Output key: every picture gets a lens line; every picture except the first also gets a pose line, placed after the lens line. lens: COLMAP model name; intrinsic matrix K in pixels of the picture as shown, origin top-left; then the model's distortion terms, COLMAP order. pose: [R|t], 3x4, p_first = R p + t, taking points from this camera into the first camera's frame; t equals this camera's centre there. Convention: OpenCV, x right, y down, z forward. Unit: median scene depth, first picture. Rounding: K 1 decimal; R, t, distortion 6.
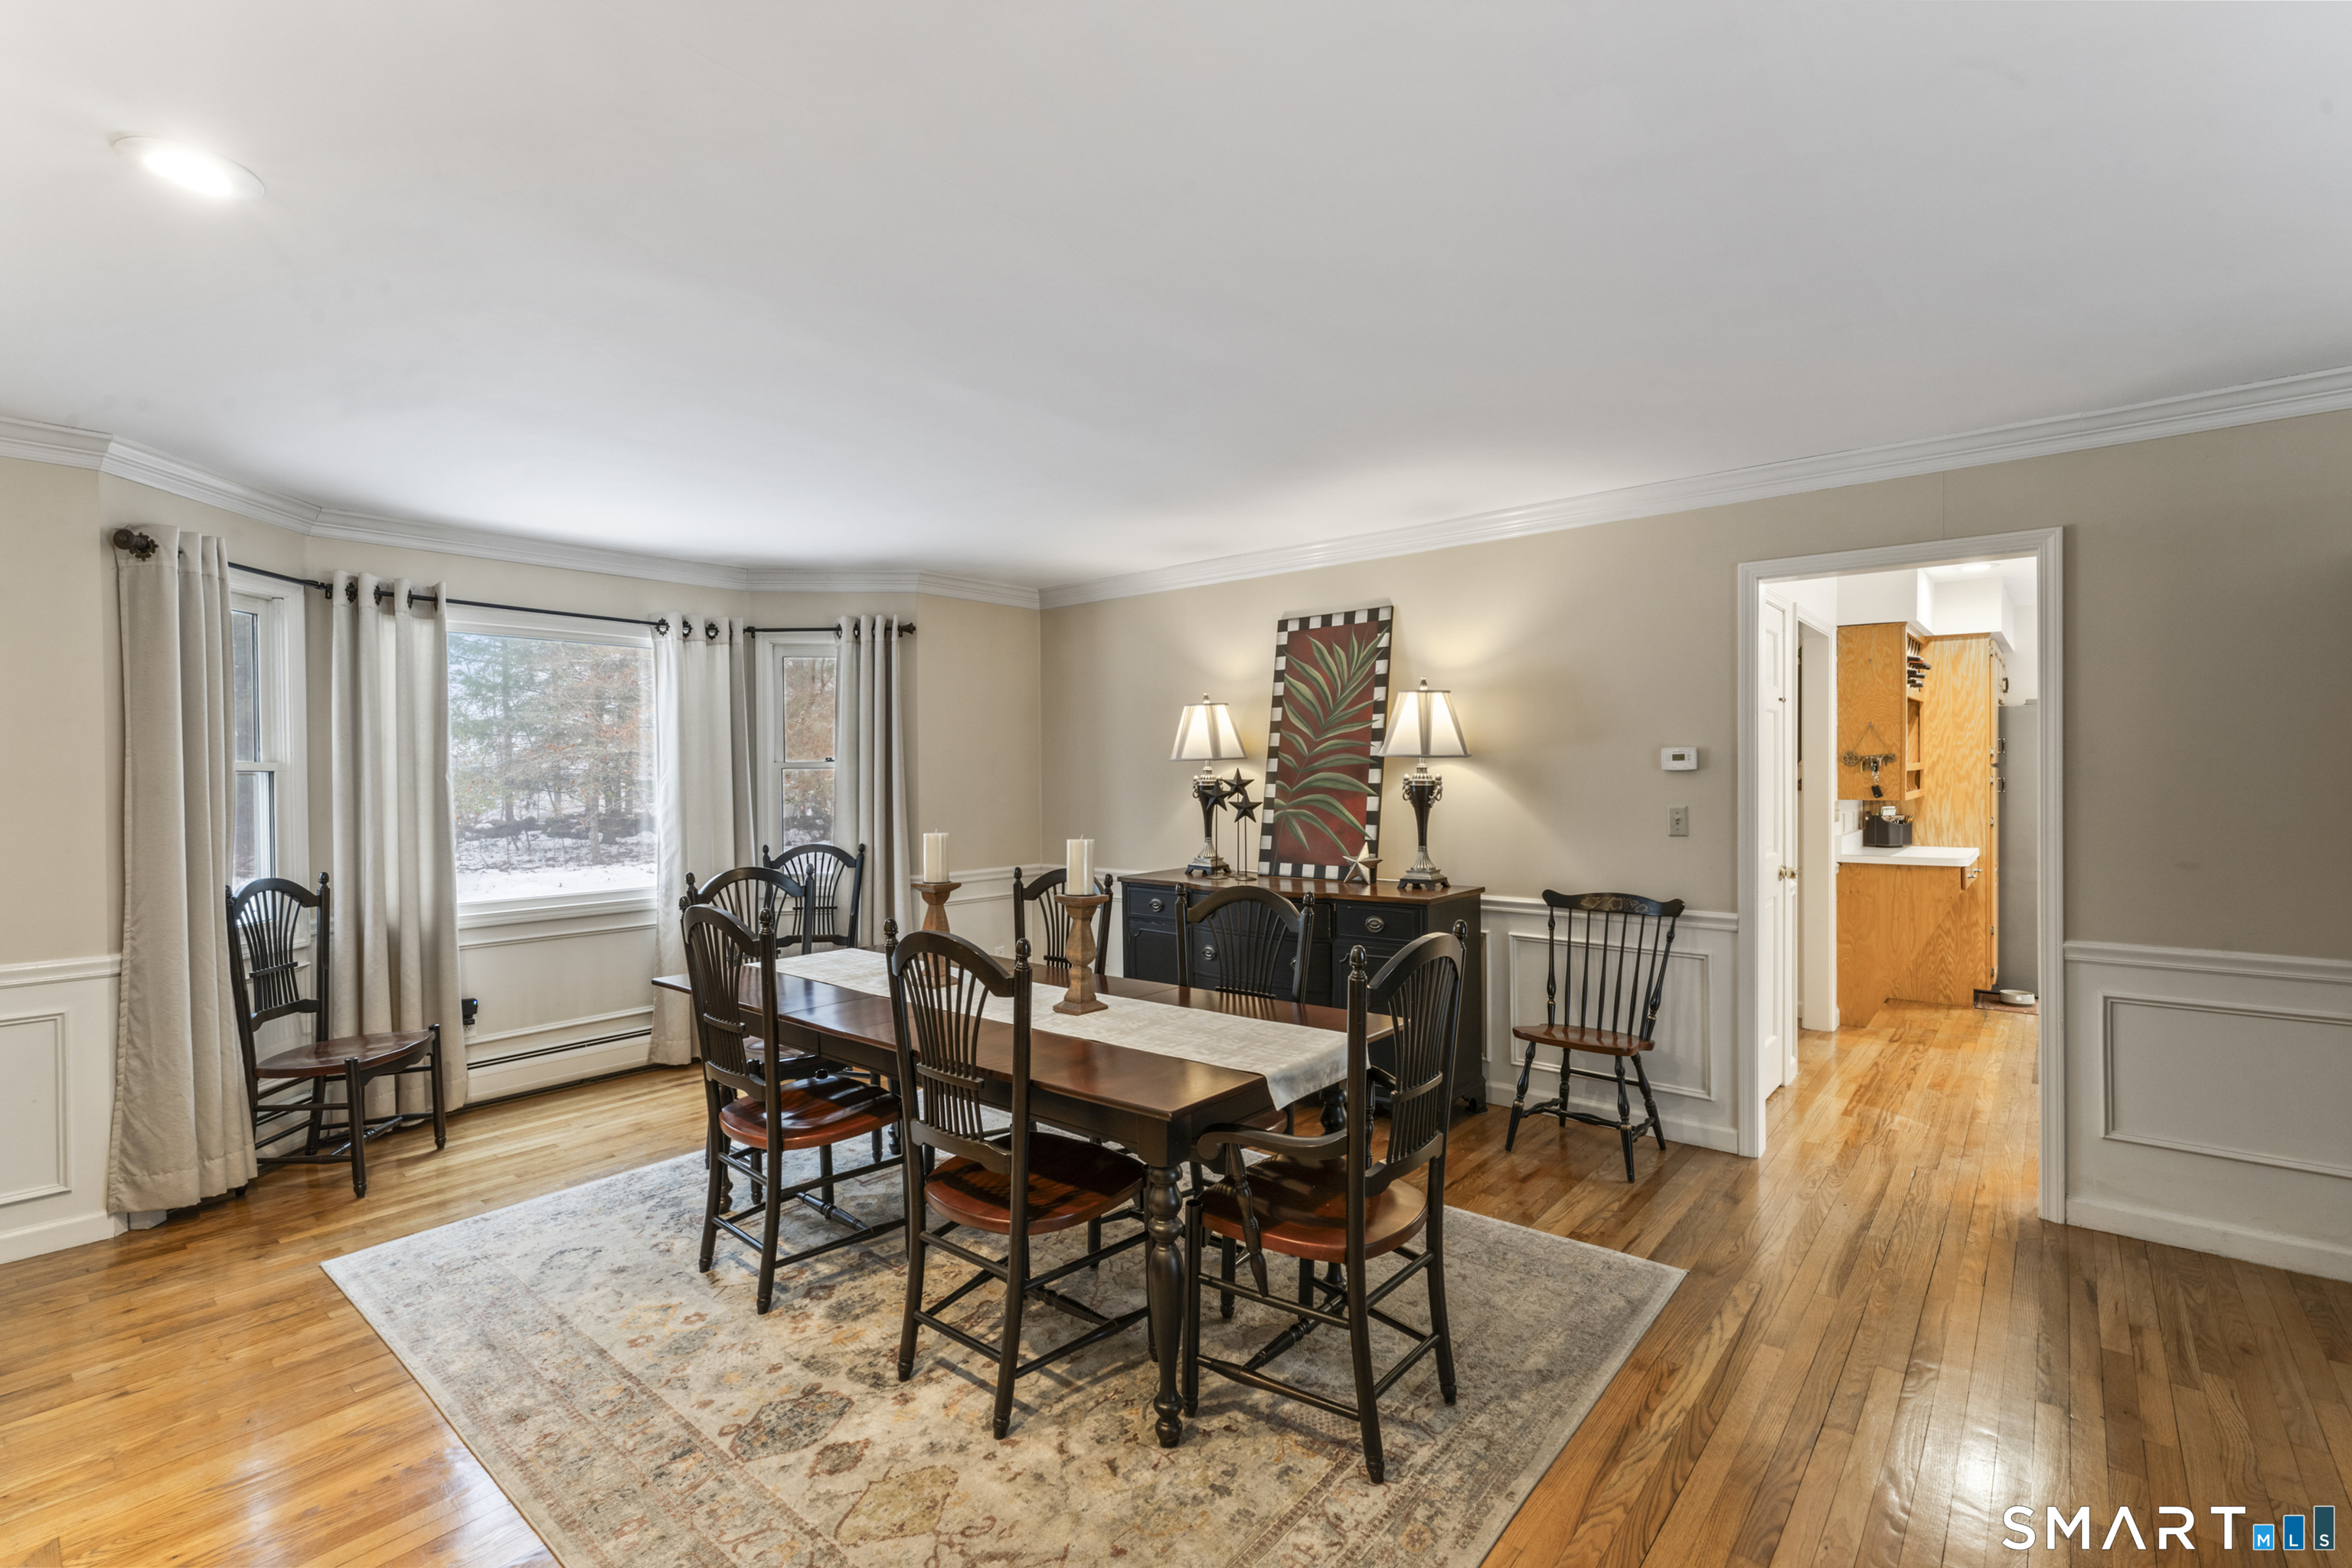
lens RADIAL K [[1047.8, 0, 1182.3], [0, 1047.8, 776.6], [0, 0, 1]] dist [0.001069, 0.000121]
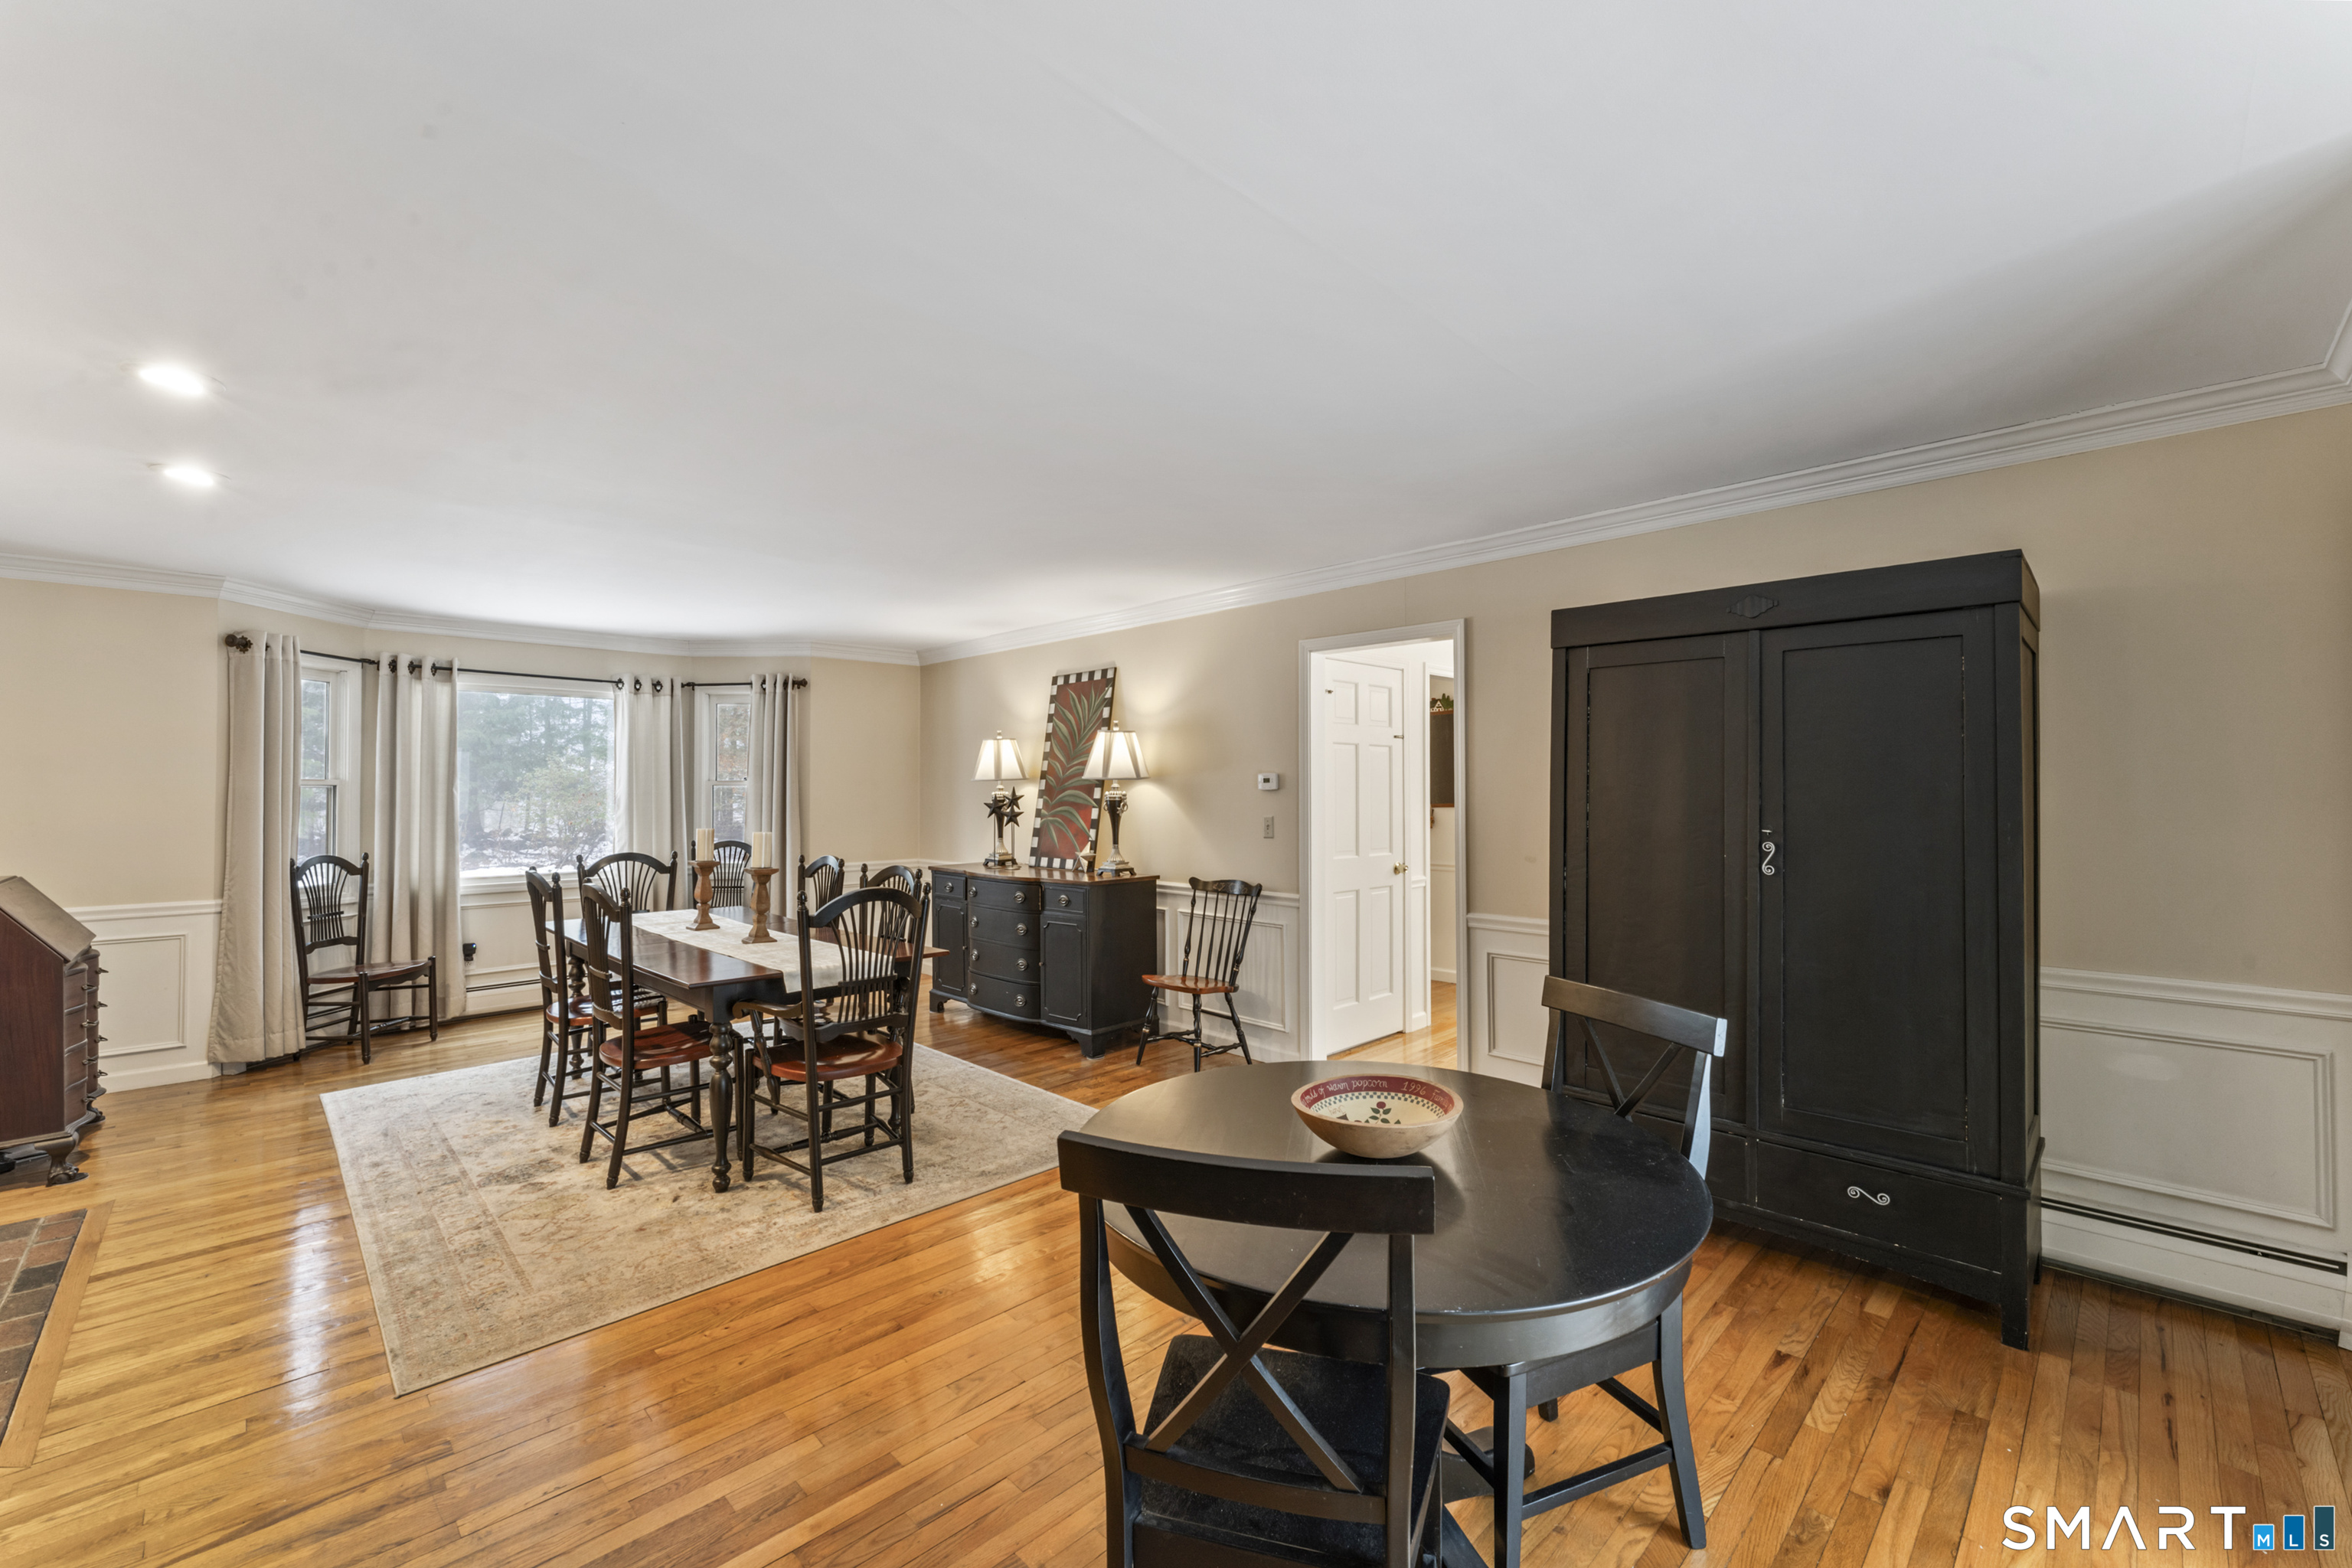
lens RADIAL K [[946.9, 0, 1171.5], [0, 946.9, 771.4], [0, 0, 1]] dist [-0.003498, -0.000352]
pose [[0.995695, 0.003727, -0.092611, 0.447972], [-0.005935, 0.999704, -0.023580, -0.000341], [0.092496, 0.024028, 0.995423, -0.239128]]
